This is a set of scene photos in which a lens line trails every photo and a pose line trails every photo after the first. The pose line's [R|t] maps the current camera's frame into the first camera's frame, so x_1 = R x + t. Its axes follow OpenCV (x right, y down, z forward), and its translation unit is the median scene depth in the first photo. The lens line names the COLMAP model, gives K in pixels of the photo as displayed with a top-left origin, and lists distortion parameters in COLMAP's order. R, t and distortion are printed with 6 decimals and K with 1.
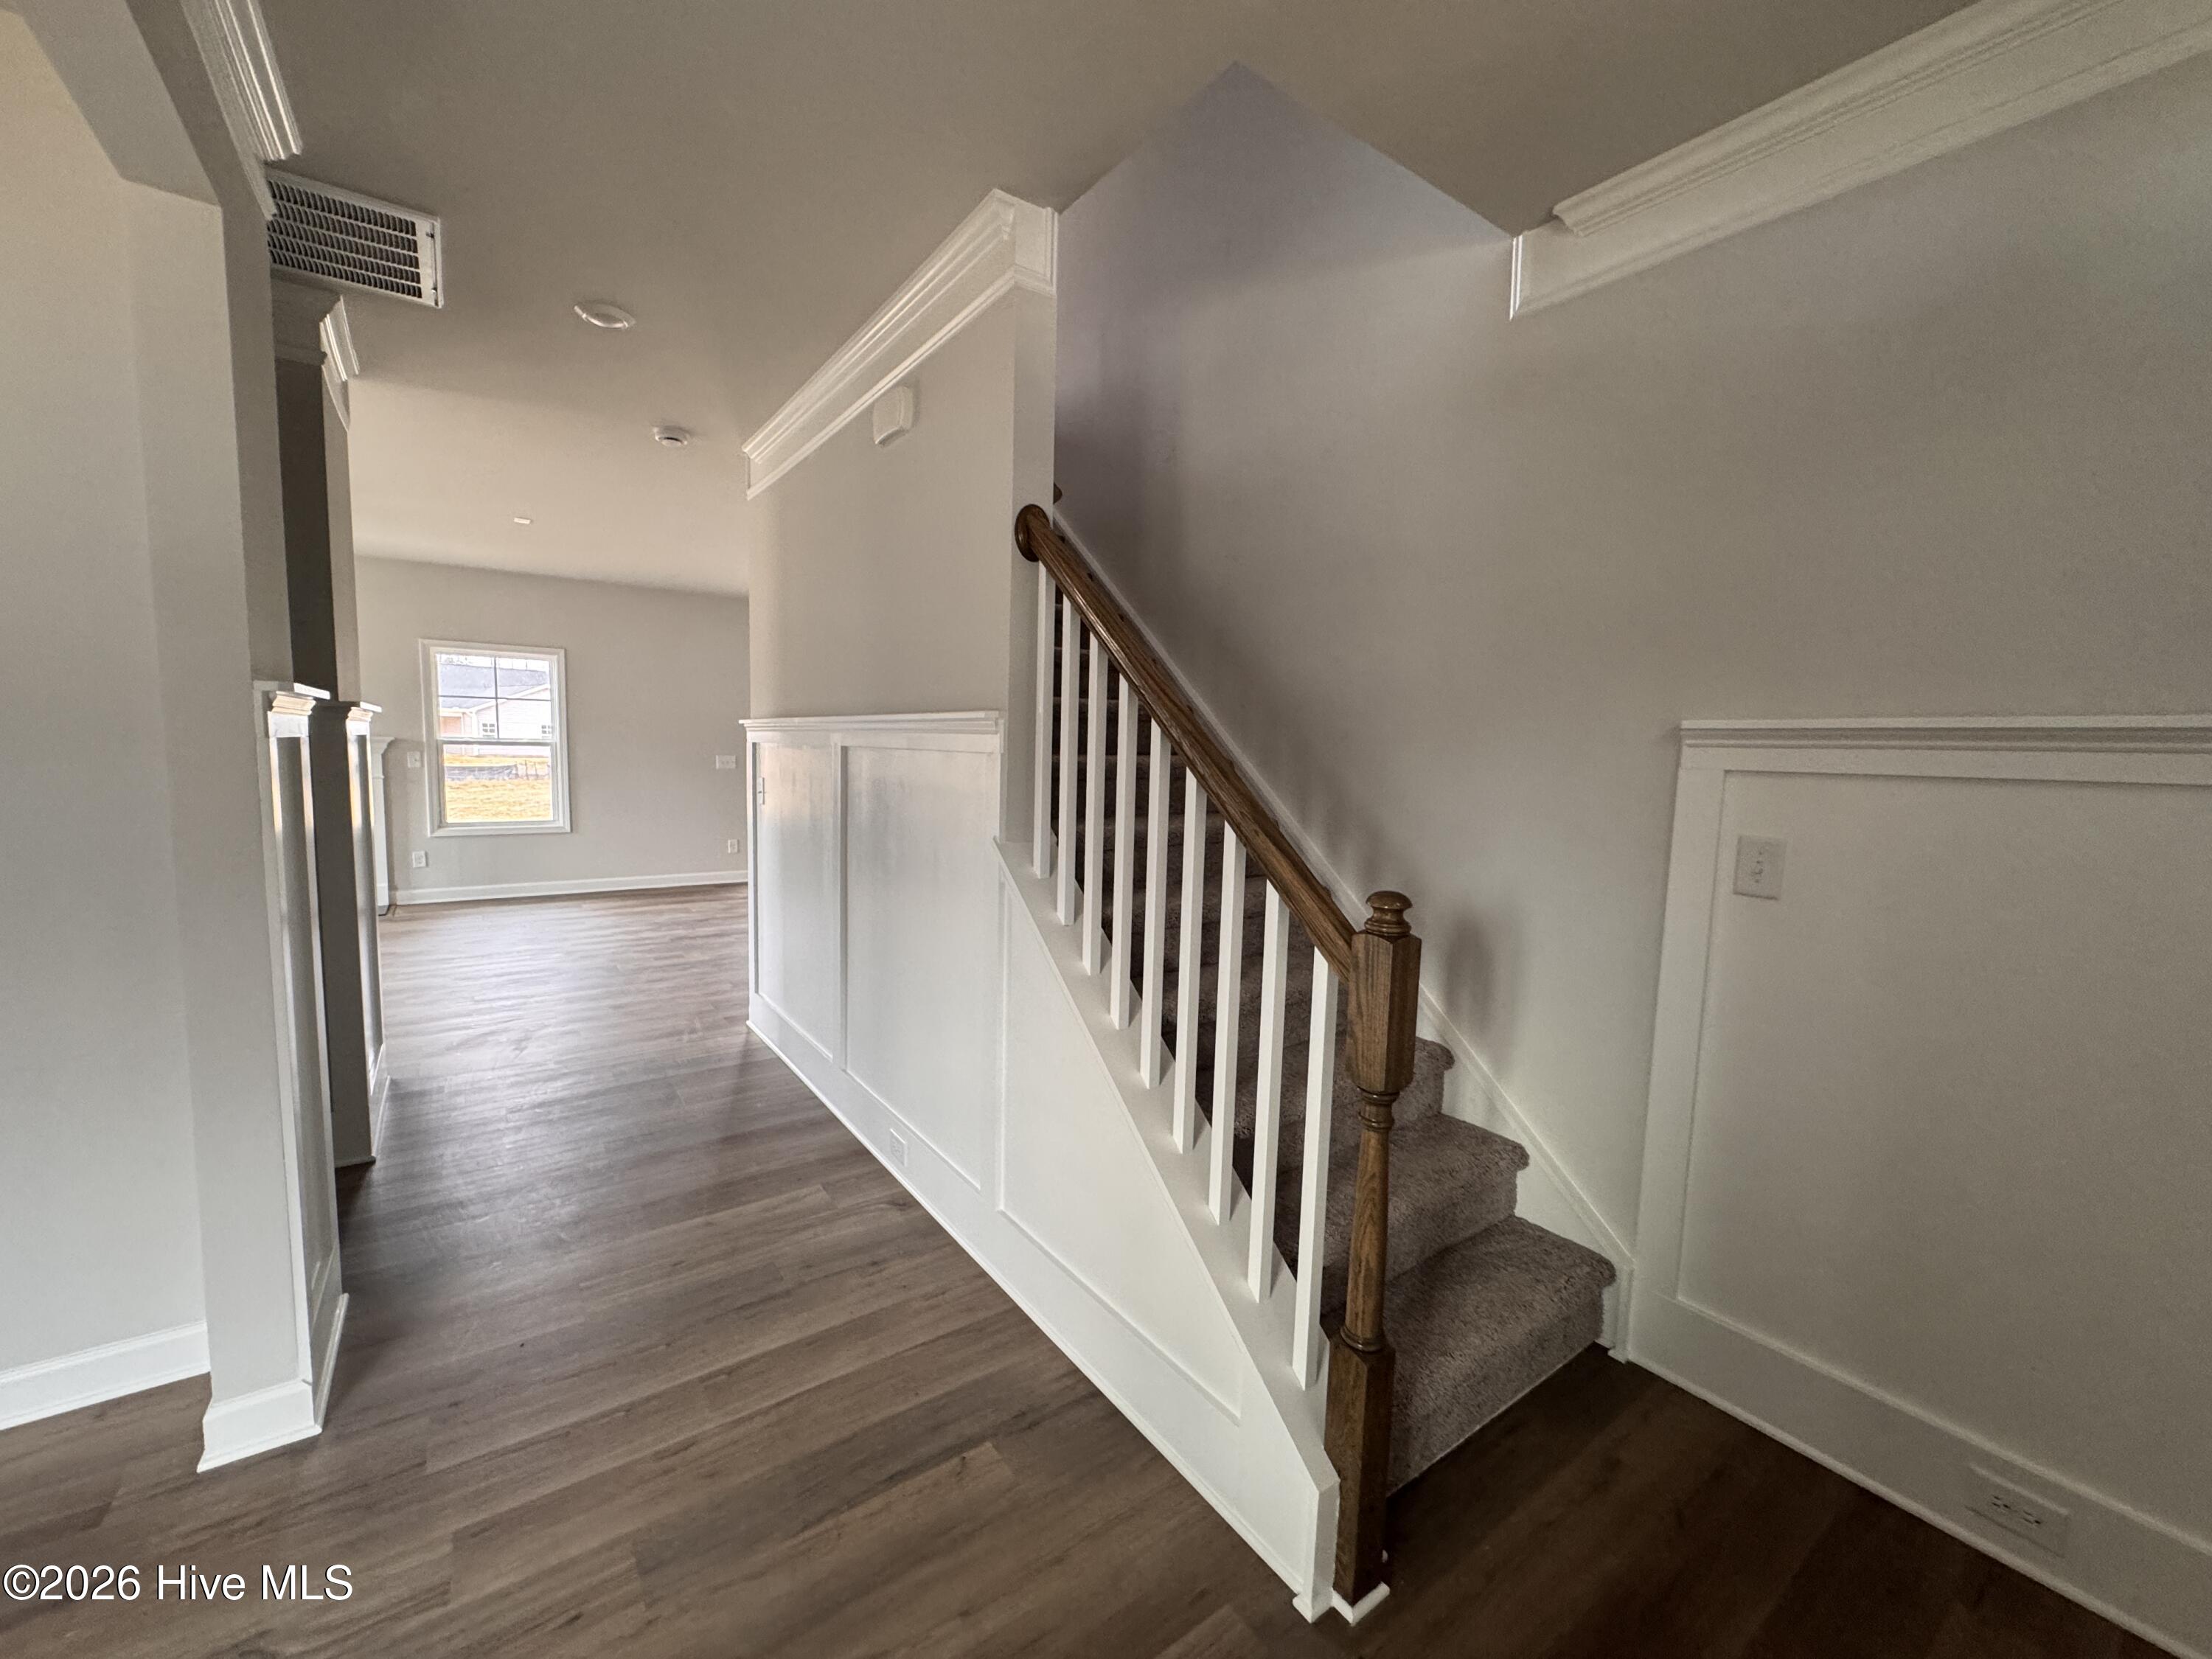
lens RADIAL K [[889.1, 0, 1108.3], [0, 889.1, 838.2], [0, 0, 1]] dist [-0.005978, -0.000217]
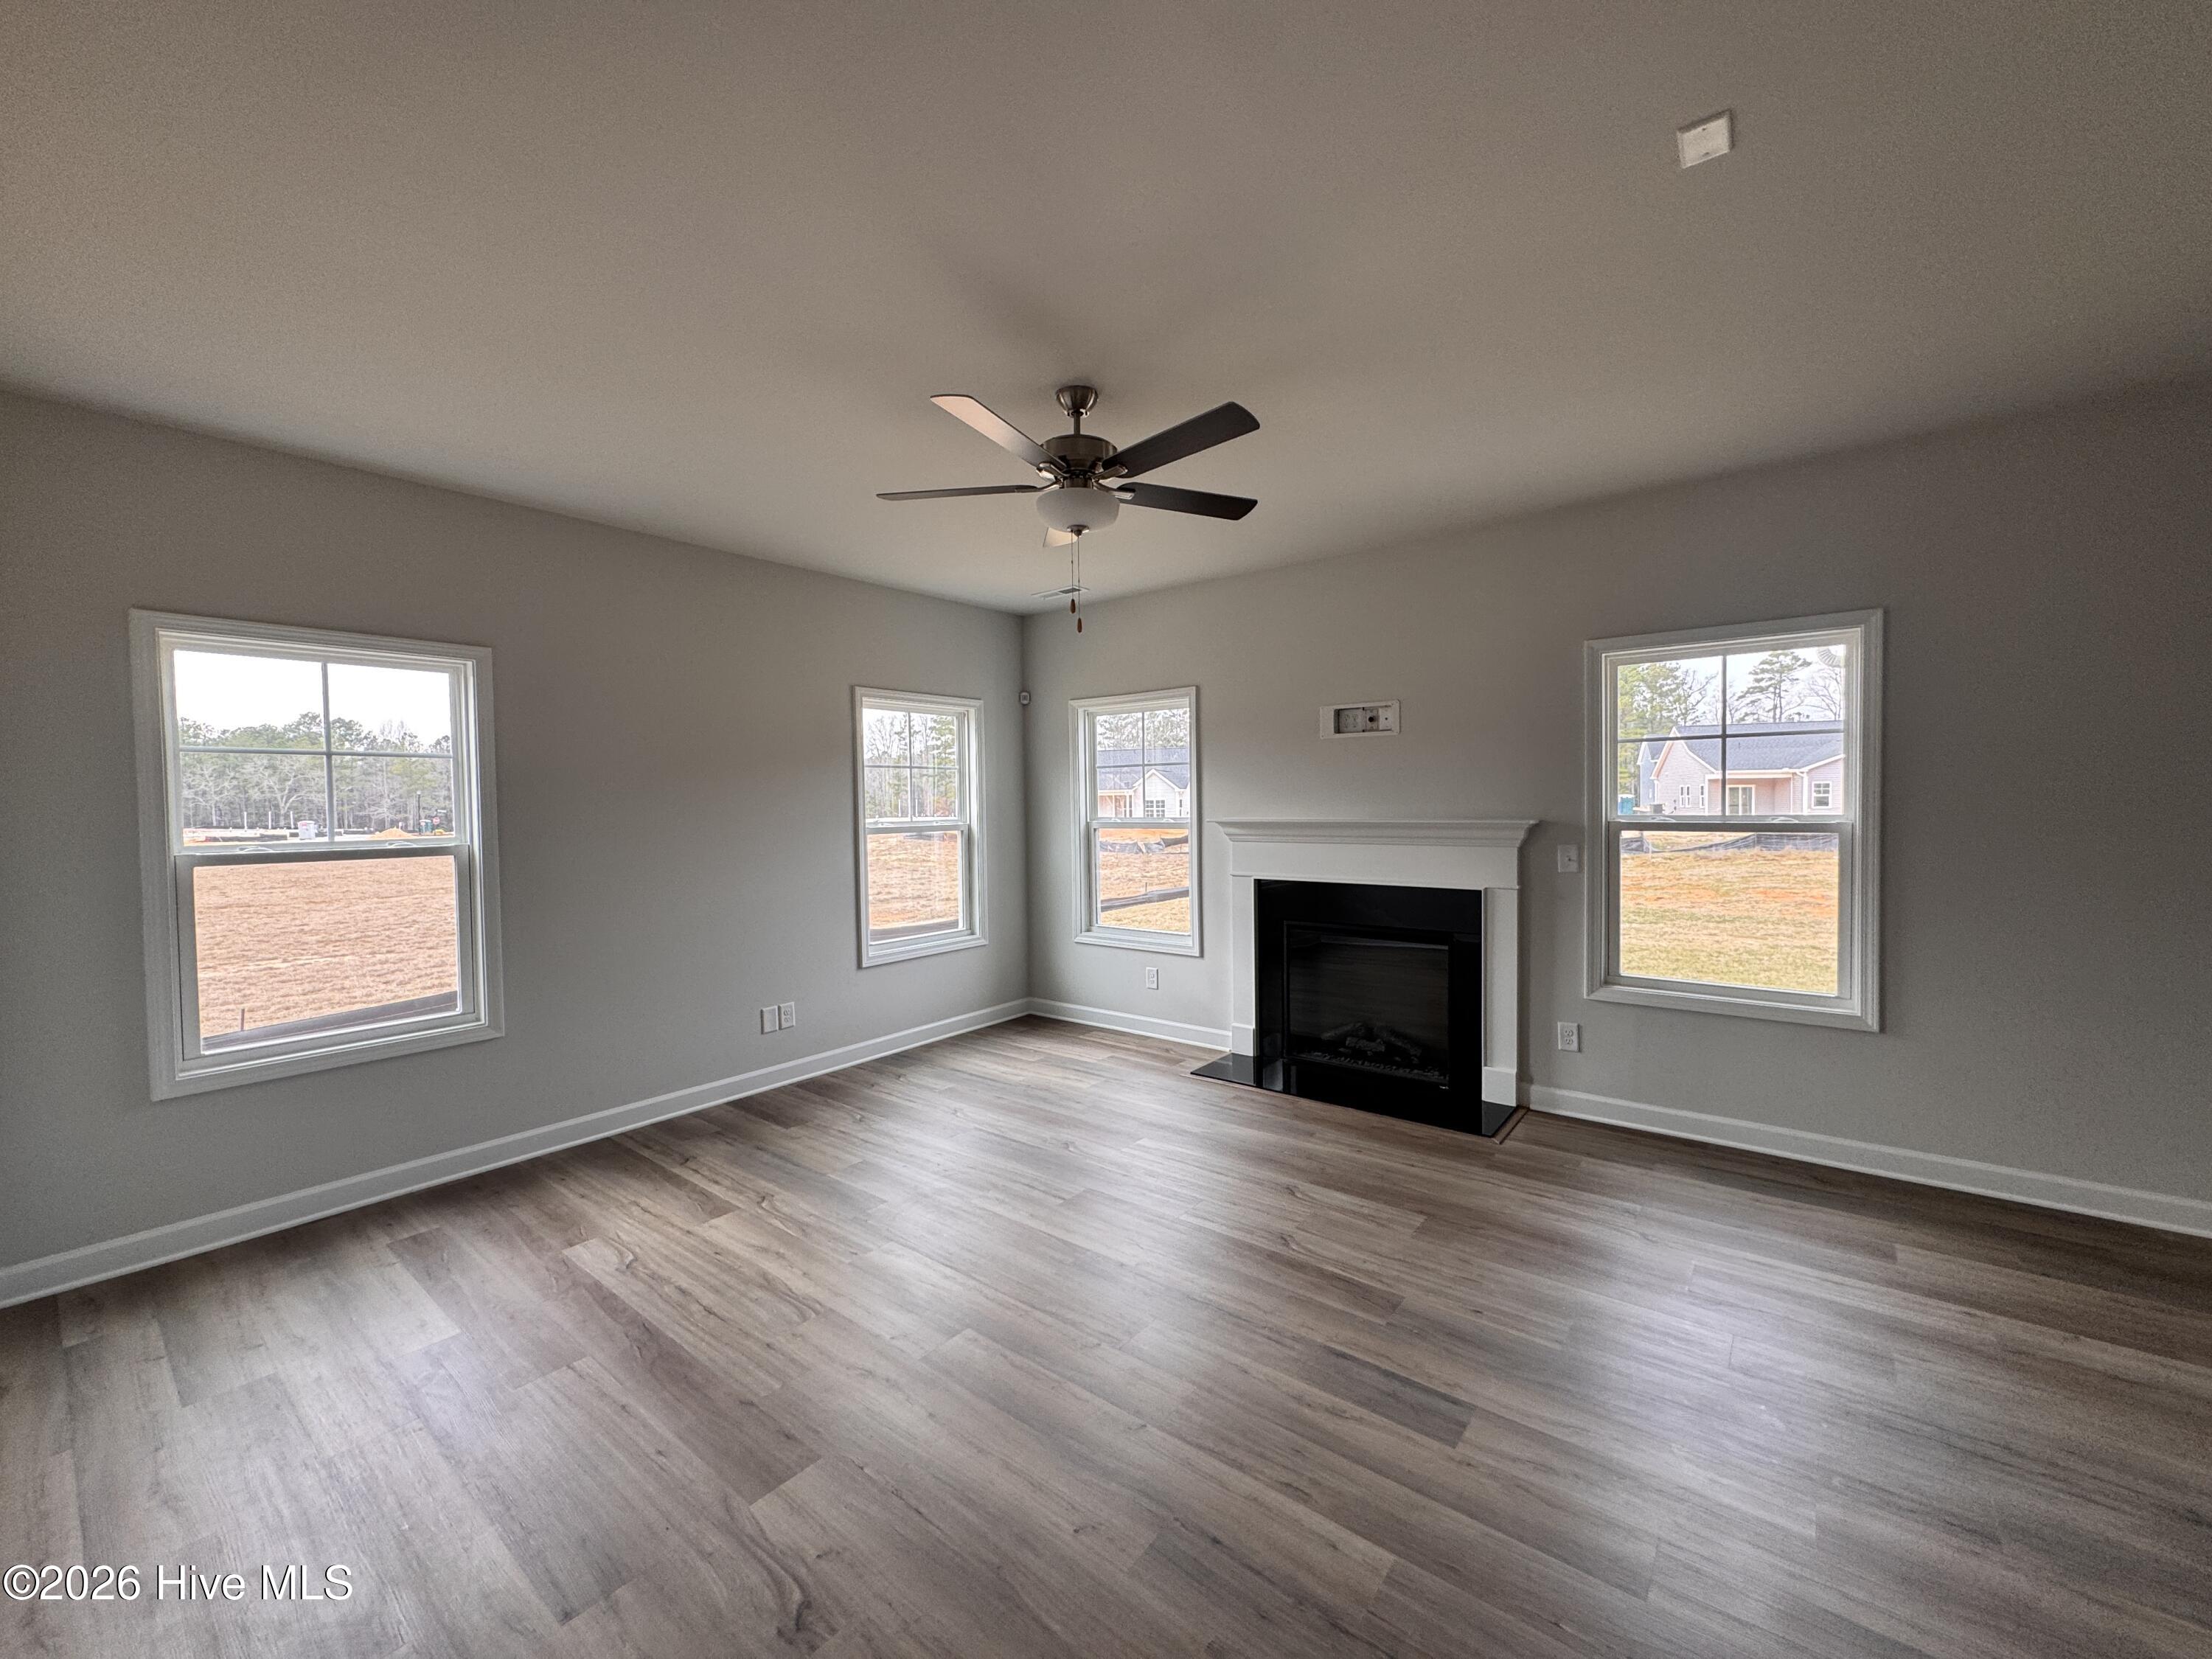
lens RADIAL K [[889.1, 0, 1114.8], [0, 889.1, 836.3], [0, 0, 1]] dist [-0.005978, -0.000217]
pose [[0.267189, 0.018456, -0.963467, -0.318538], [-0.068950, 0.997620, -0.000011, -0.080796], [0.961174, 0.066433, 0.267826, 0.565507]]
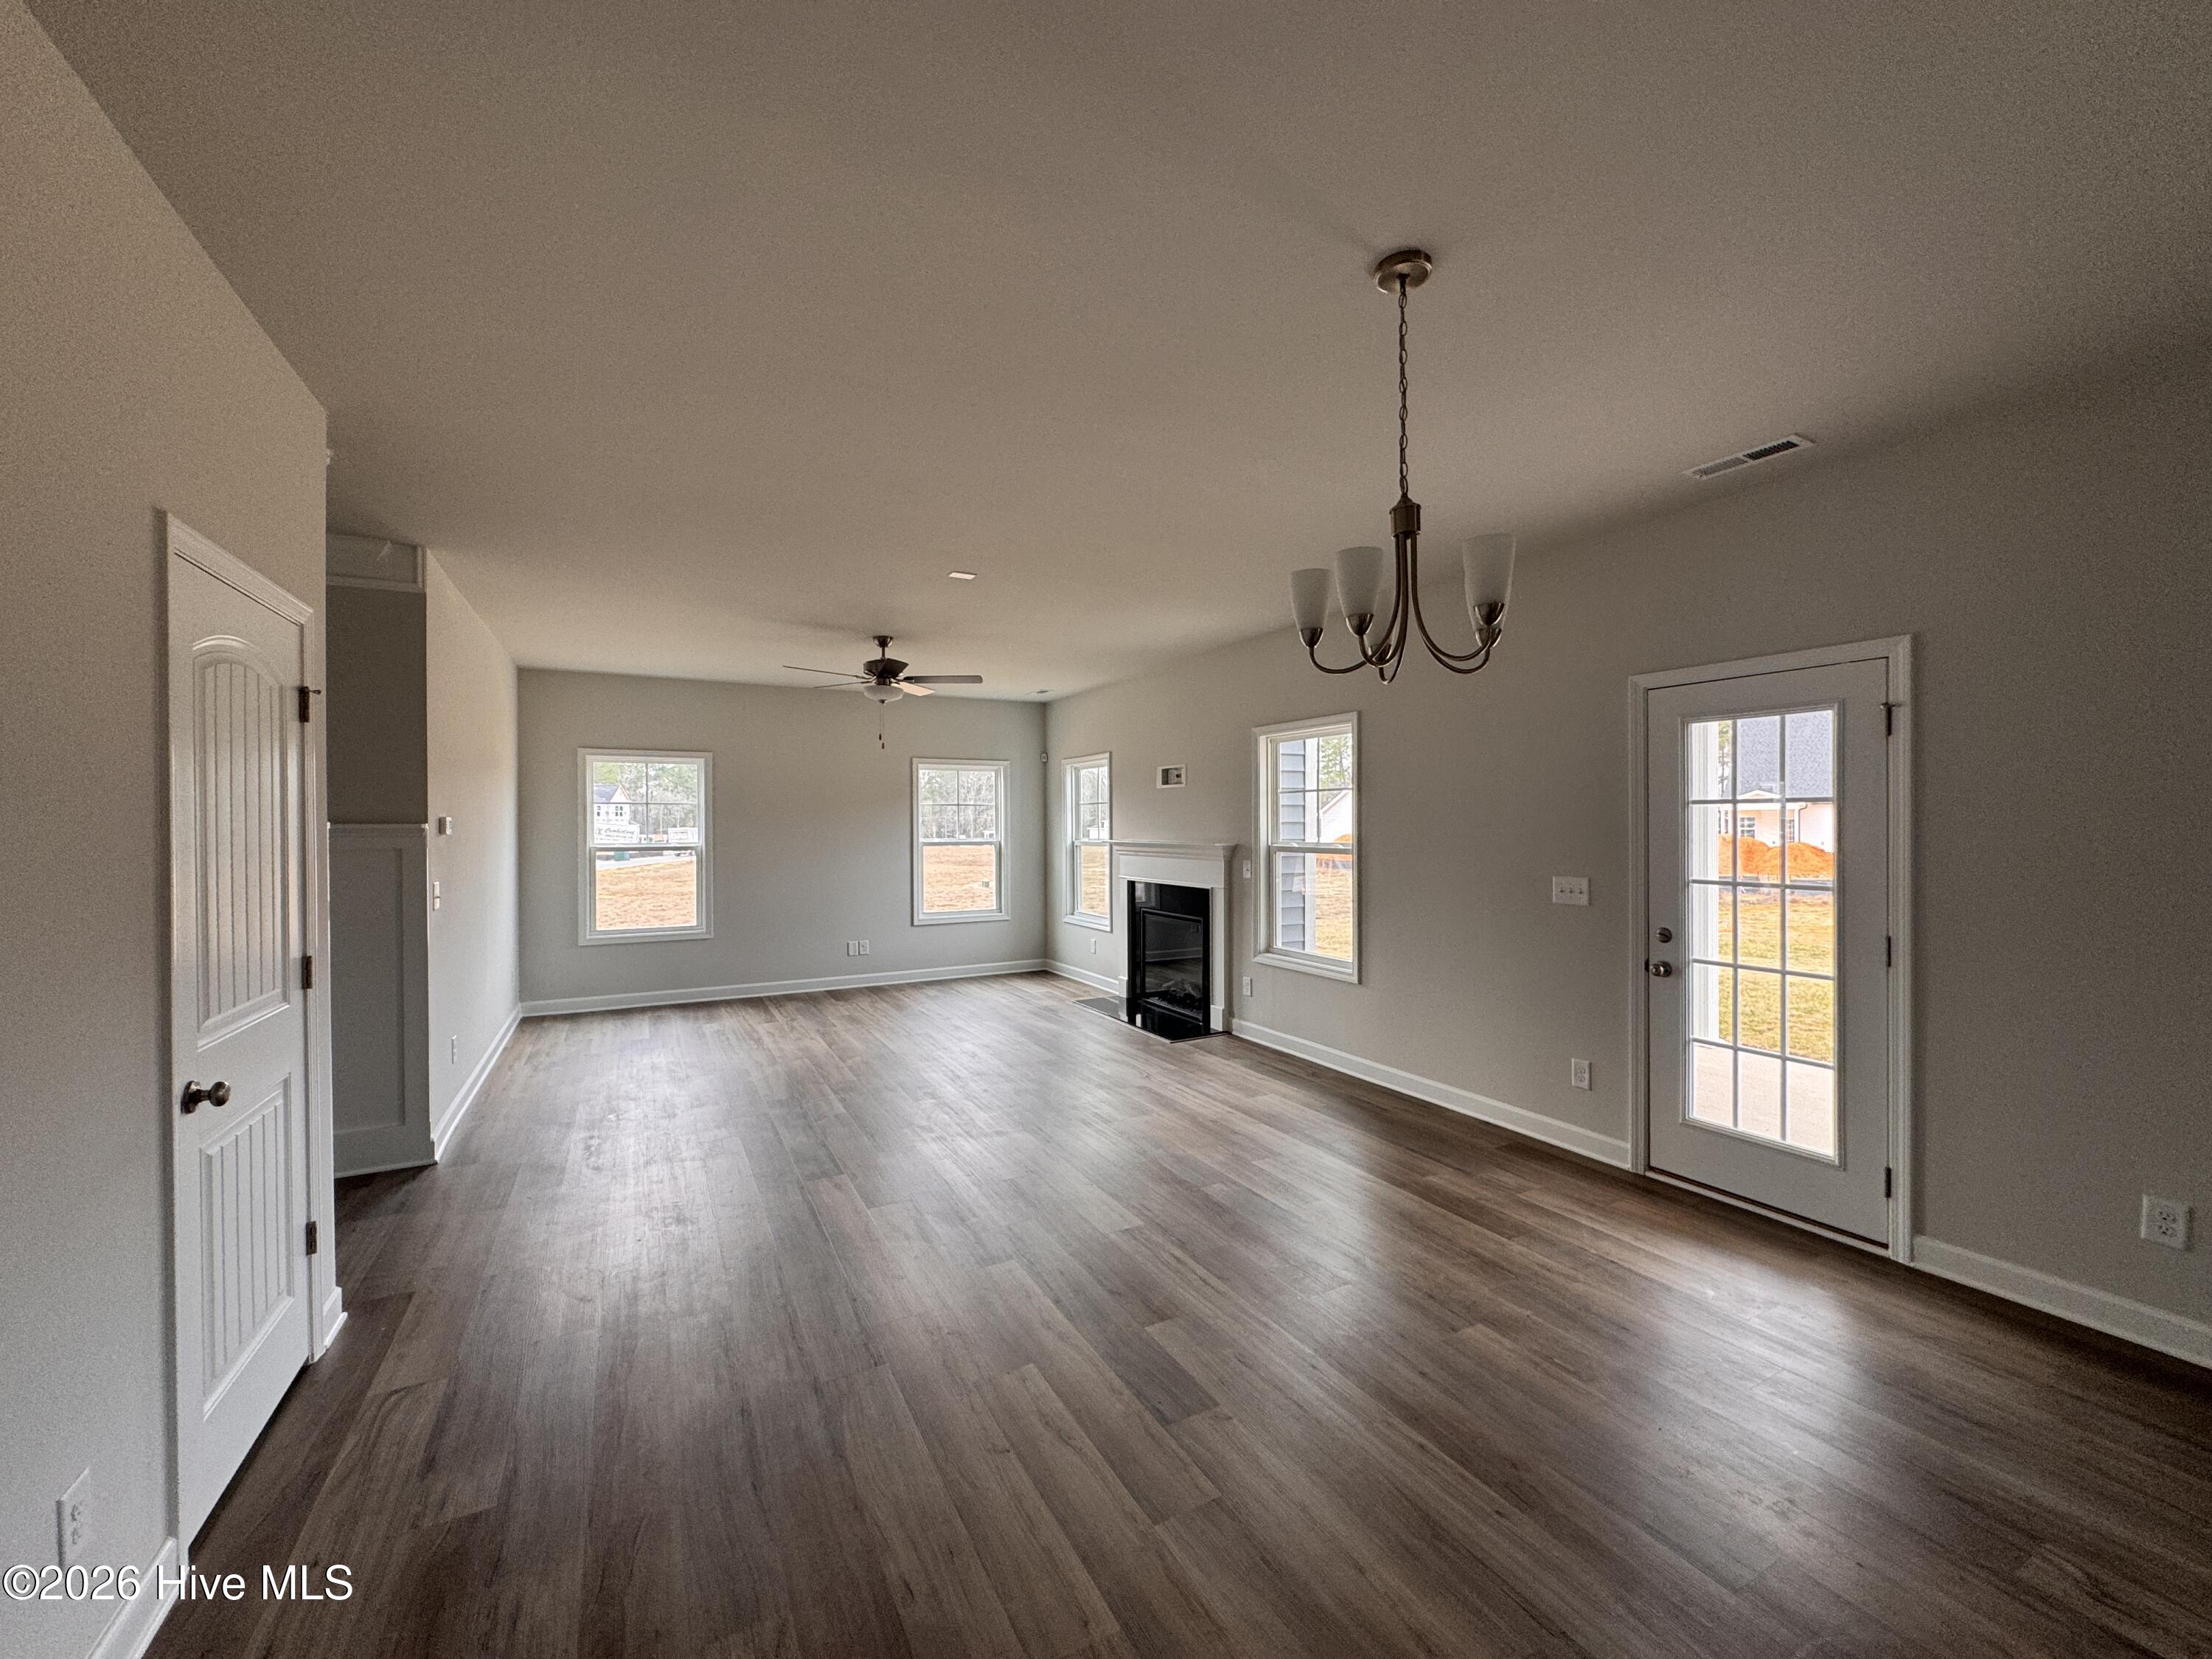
lens RADIAL K [[889.1, 0, 1102.9], [0, 889.1, 829.2], [0, 0, 1]] dist [-0.005978, -0.000217]
pose [[-0.137857, -0.011584, -0.990384, 0.080327], [-0.087303, 0.996182, 0.000501, -0.112216], [0.986597, 0.086532, -0.138342, 0.960984]]
